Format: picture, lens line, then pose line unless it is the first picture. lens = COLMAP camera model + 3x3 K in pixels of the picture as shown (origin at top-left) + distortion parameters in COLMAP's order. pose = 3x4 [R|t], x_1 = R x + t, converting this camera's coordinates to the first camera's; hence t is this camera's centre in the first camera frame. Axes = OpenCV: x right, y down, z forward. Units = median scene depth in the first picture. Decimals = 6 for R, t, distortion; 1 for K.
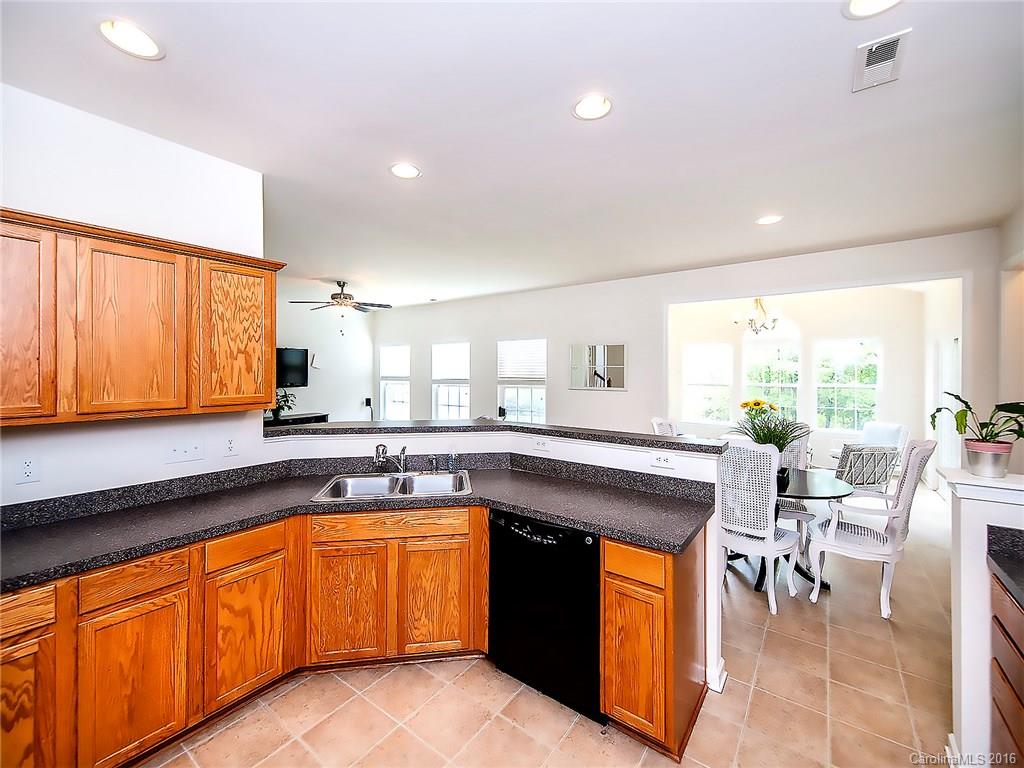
lens RADIAL K [[429.2, 0, 516.3], [0, 429.2, 375.0], [0, 0, 1]] dist [0.011894, -0.003446]
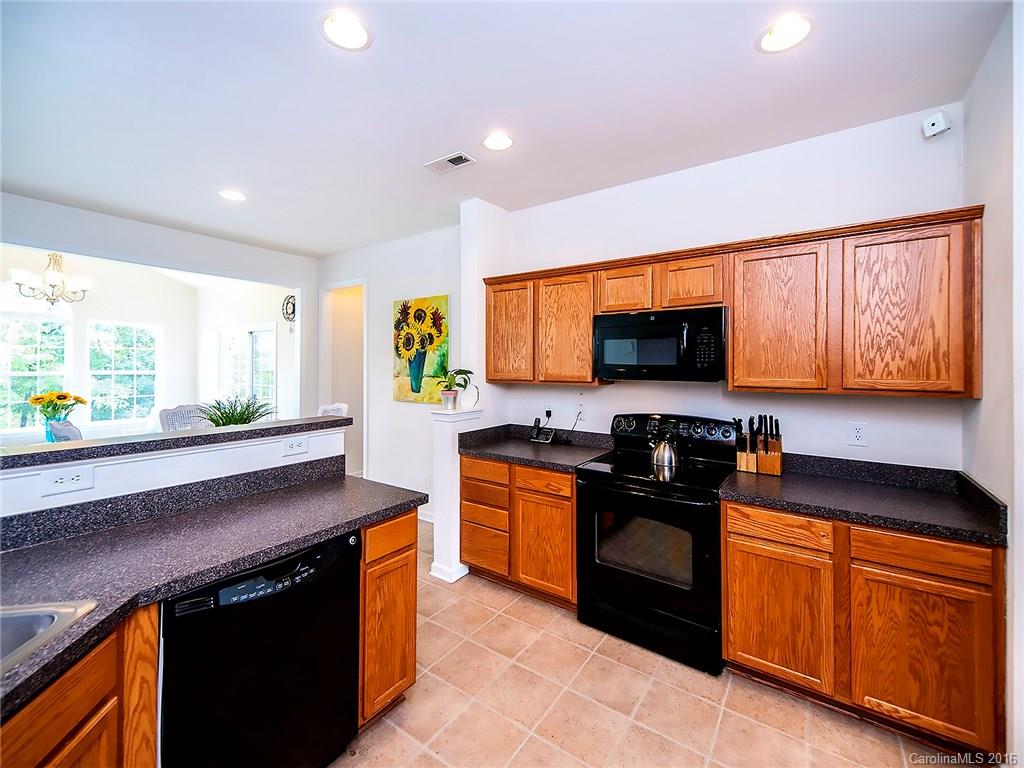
lens RADIAL K [[429.2, 0, 509.2], [0, 429.2, 364.4], [0, 0, 1]] dist [0.011894, -0.003446]
pose [[-0.018989, -0.001914, 0.999818, -0.701899], [0.004429, 0.999988, 0.001998, 0.035238], [-0.999810, 0.004466, -0.018981, 0.714422]]
